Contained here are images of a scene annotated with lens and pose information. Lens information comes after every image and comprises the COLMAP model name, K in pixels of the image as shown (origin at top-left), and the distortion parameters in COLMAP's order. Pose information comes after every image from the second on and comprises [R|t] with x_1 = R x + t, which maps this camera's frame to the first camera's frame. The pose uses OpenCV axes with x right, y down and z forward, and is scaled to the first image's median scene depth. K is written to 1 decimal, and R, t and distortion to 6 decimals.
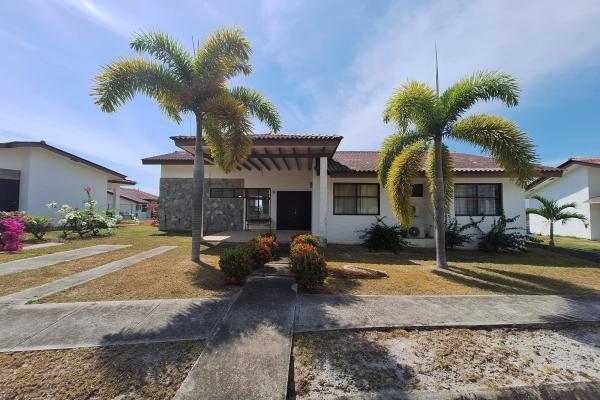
lens RADIAL K [[236.3, 0, 300.1], [0, 236.3, 197.6], [0, 0, 1]] dist [-0.003452, 0.000037]
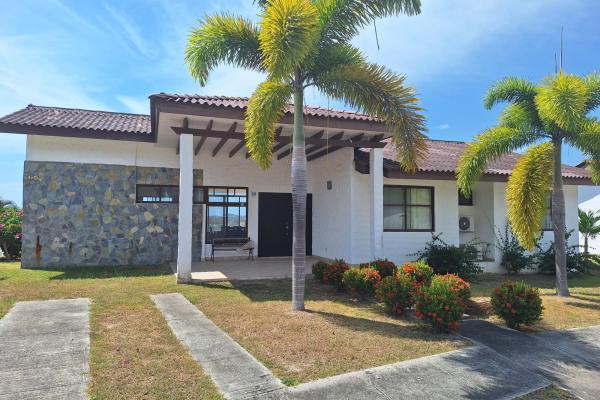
lens RADIAL K [[412.2, 0, 304.1], [0, 412.2, 199.1], [0, 0, 1]] dist [0.092698, -0.108166]
pose [[0.928386, 0.013689, 0.371365, -0.428747], [-0.015660, 0.999875, 0.002294, -0.016935], [-0.371287, -0.007945, 0.928484, -0.020990]]
